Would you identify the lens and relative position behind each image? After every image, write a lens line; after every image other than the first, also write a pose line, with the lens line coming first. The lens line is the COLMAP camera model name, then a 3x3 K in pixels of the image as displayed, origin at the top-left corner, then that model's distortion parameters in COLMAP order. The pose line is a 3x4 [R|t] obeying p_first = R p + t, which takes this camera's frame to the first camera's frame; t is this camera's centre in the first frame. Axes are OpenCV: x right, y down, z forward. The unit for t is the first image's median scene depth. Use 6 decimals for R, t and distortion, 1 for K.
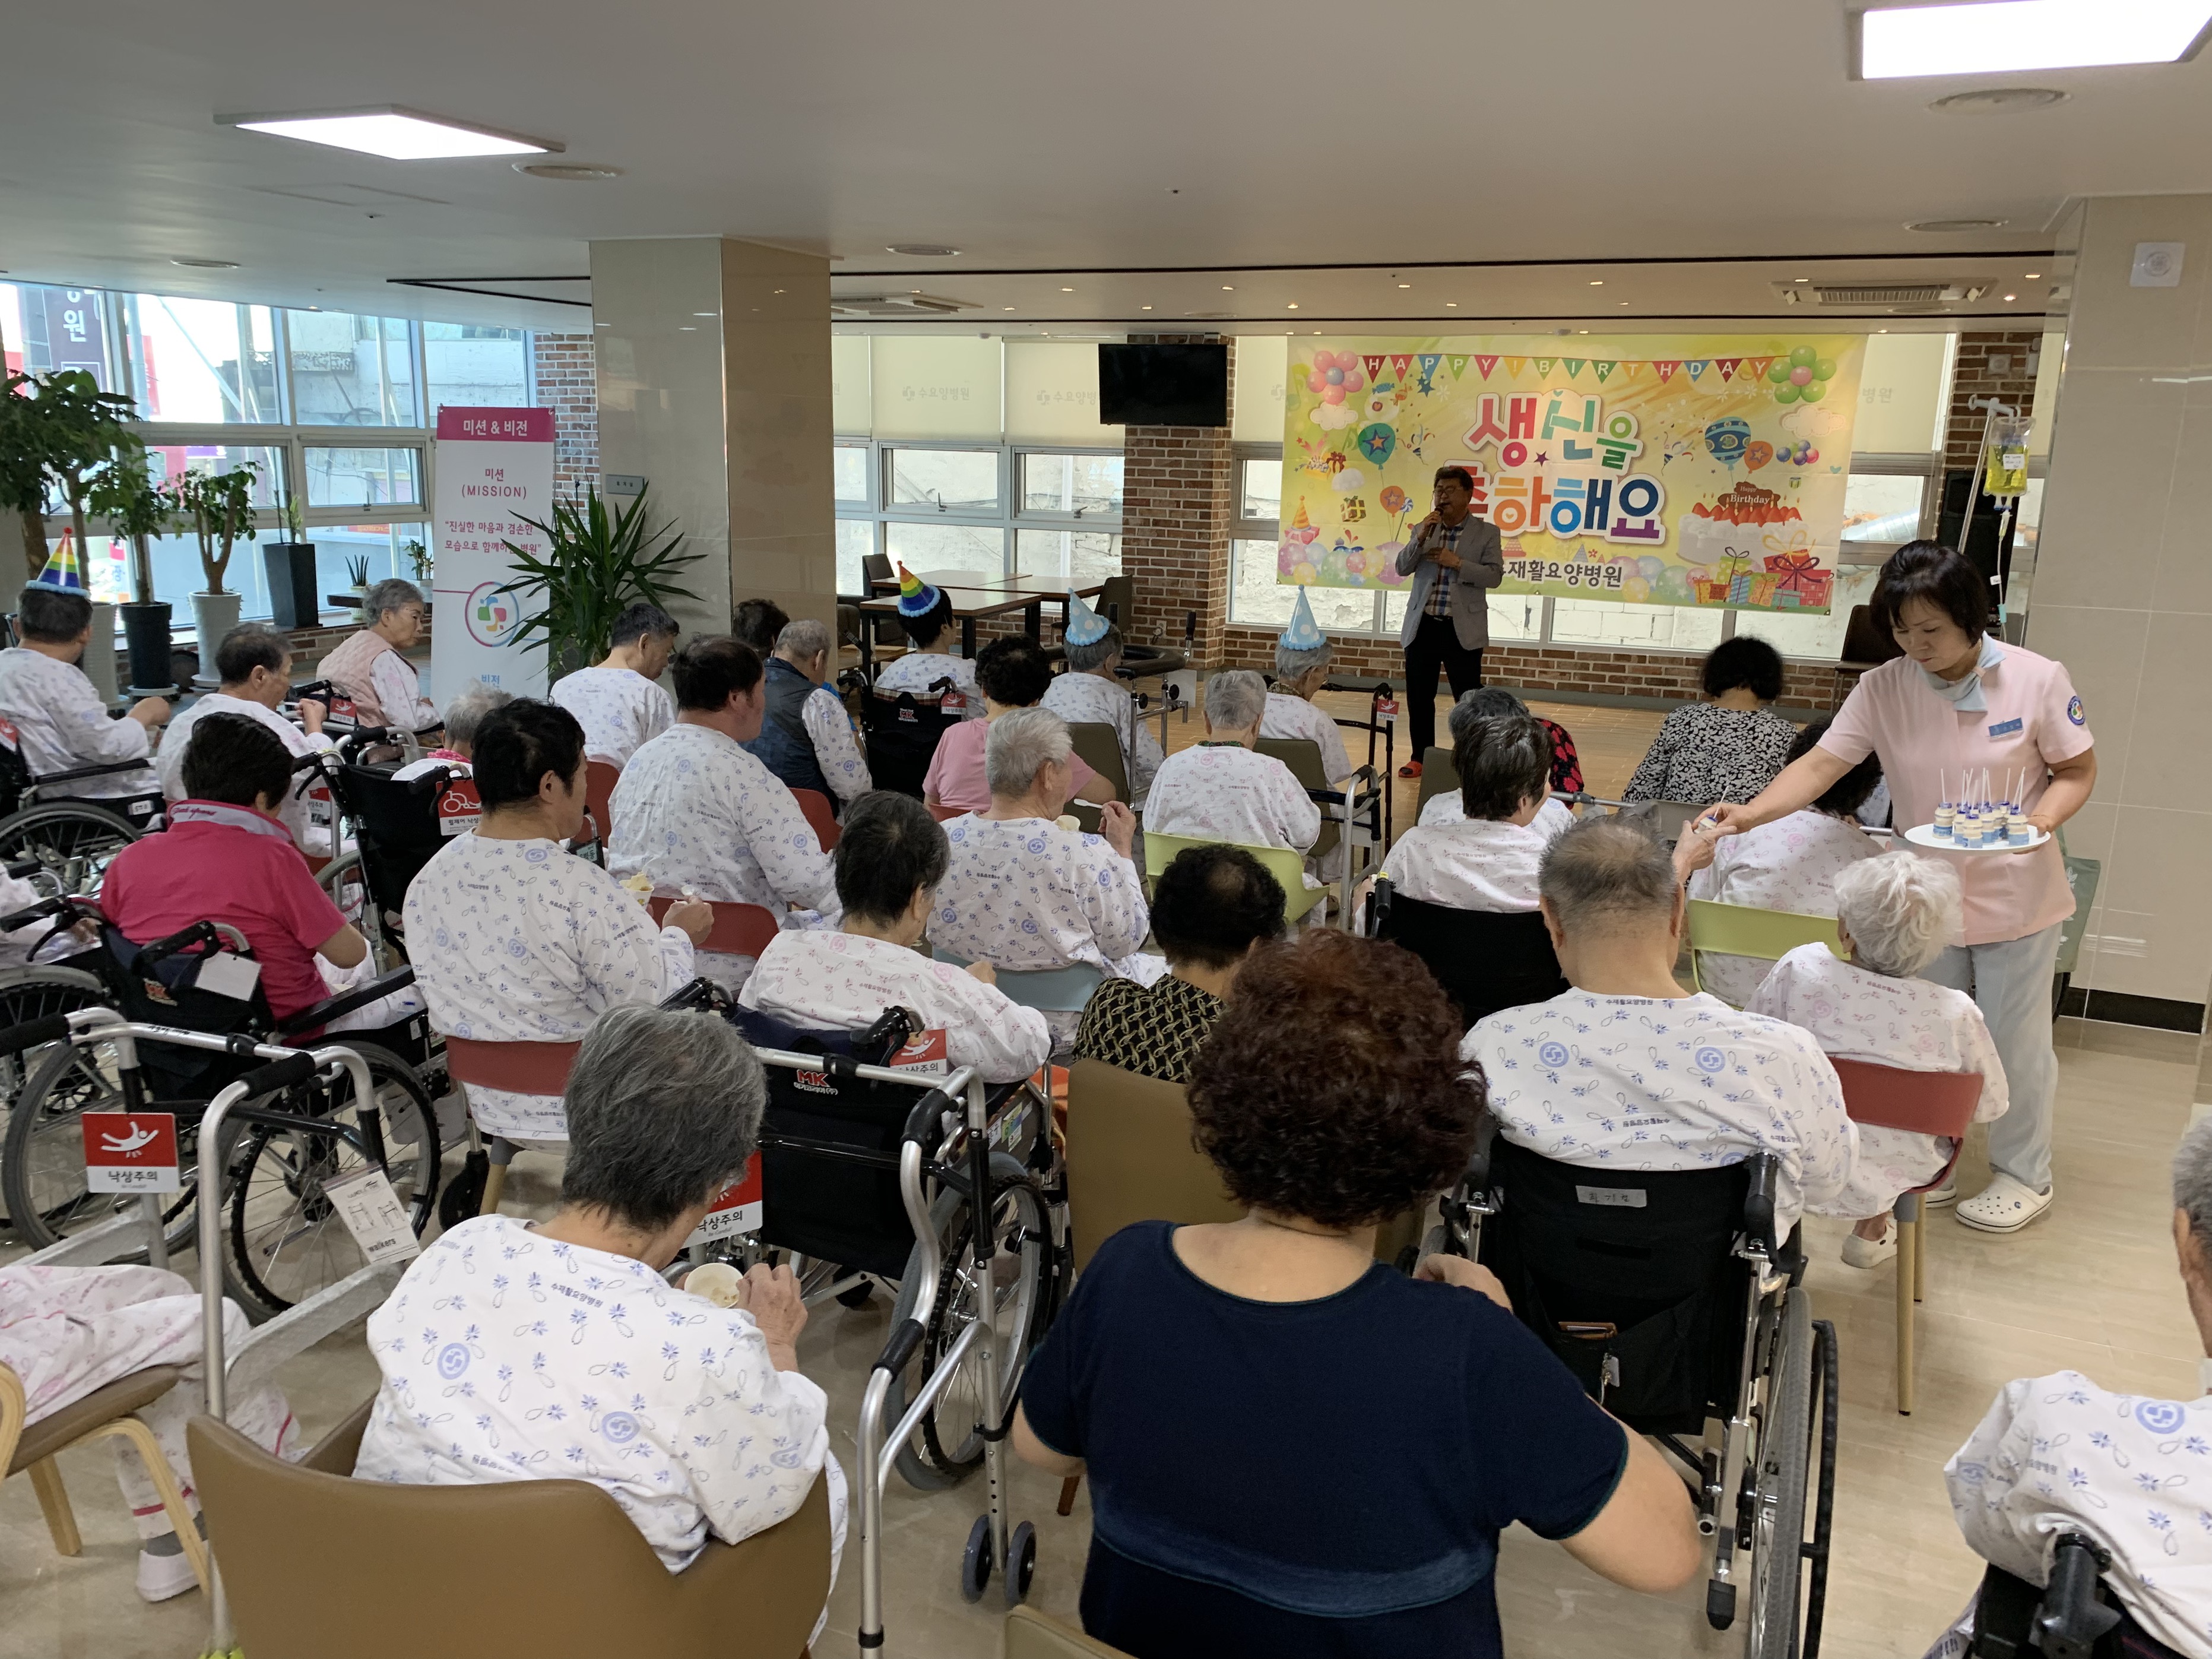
lens RADIAL K [[1676.0, 0, 1116.3], [0, 1676.0, 839.1], [0, 0, 1]] dist [0.036851, -0.069337]
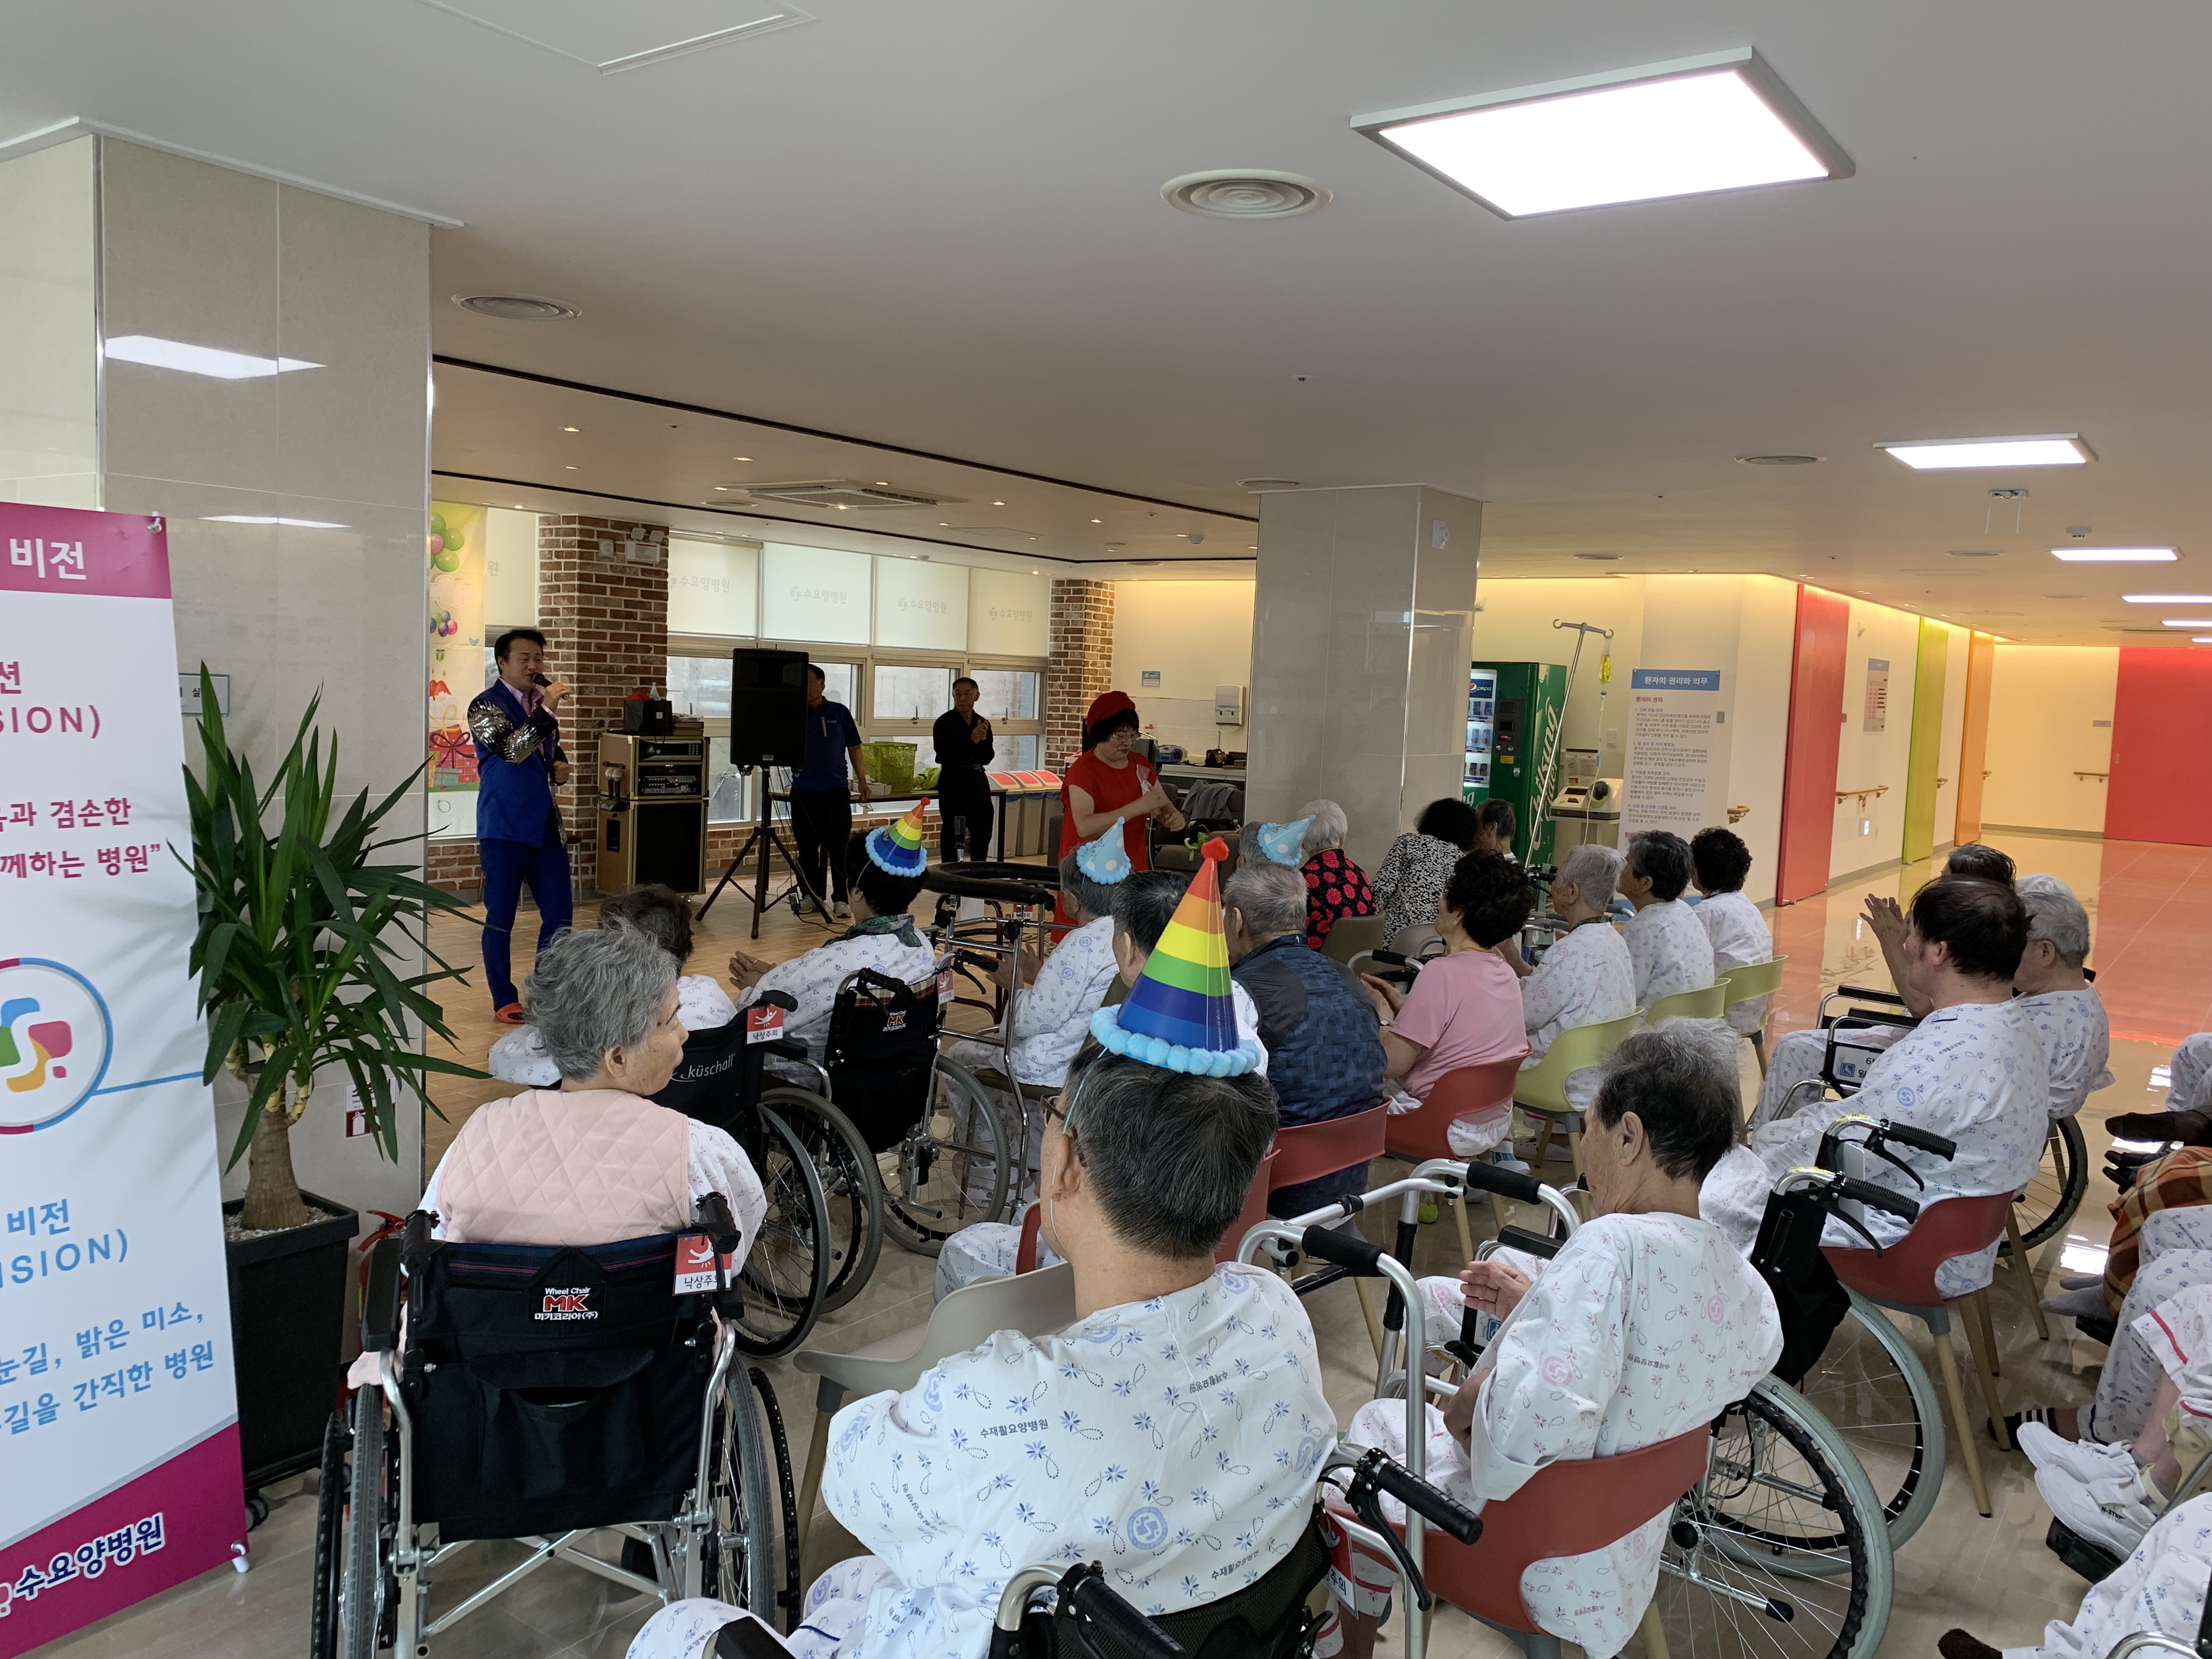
lens RADIAL K [[1676.0, 0, 1108.0], [0, 1676.0, 826.4], [0, 0, 1]] dist [0.036851, -0.069337]
pose [[0.224317, -0.096149, 0.969762, -0.410809], [0.191949, 0.979986, 0.052763, -0.090846], [-0.955425, 0.174309, 0.238283, 0.414756]]
